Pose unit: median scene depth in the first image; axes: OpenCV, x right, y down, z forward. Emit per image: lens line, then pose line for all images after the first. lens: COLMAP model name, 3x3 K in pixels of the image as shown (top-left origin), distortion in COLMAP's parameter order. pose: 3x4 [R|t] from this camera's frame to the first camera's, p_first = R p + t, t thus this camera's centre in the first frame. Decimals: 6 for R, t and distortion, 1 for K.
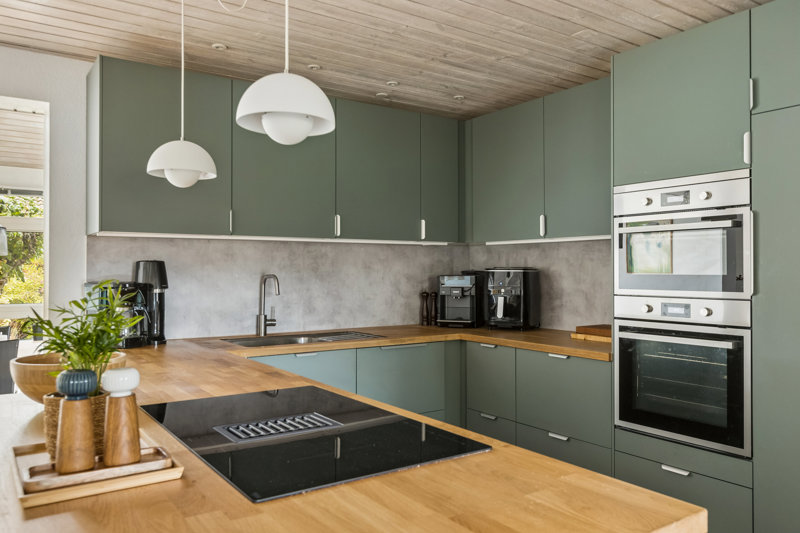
lens RADIAL K [[610.9, 0, 401.4], [0, 610.9, 261.8], [0, 0, 1]] dist [0.005731, 0.003604]
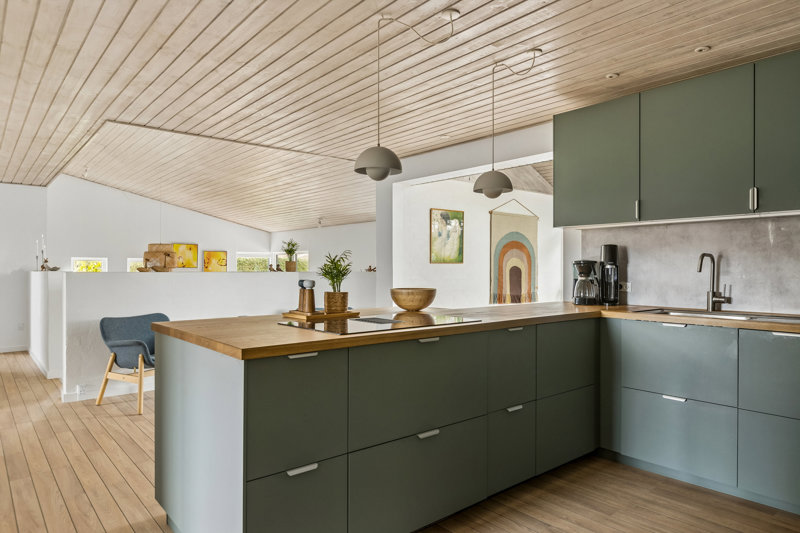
lens RADIAL K [[511.2, 0, 397.3], [0, 511.2, 268.1], [0, 0, 1]] dist [0.008079, -0.006465]
pose [[0.087860, 0.000589, -0.996133, 0.631592], [0.015105, 0.999884, 0.001923, 0.036964], [0.996018, -0.015215, 0.087841, 0.386565]]
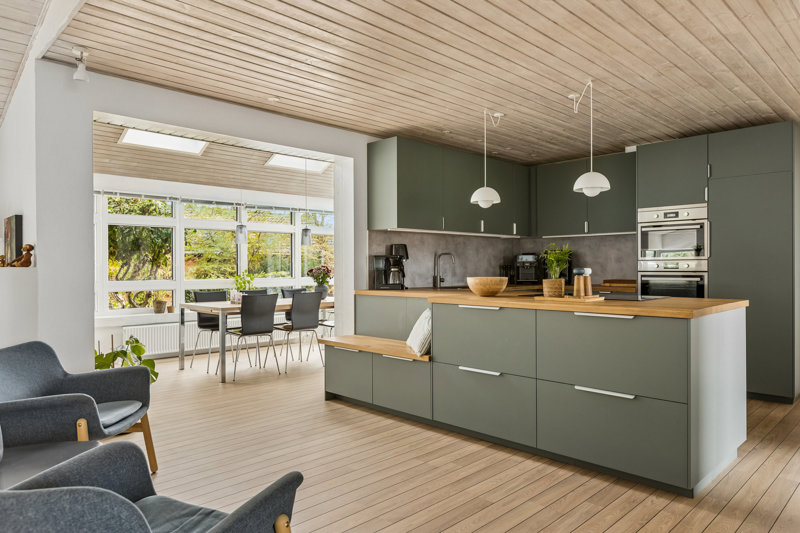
lens RADIAL K [[531.3, 0, 399.0], [0, 531.3, 268.6], [0, 0, 1]] dist [-0.004506, 0.001185]
pose [[0.986113, -0.005379, 0.165987, -0.616203], [0.002461, 0.999839, 0.017784, 0.038753], [-0.166056, -0.017128, 0.985968, -0.531263]]
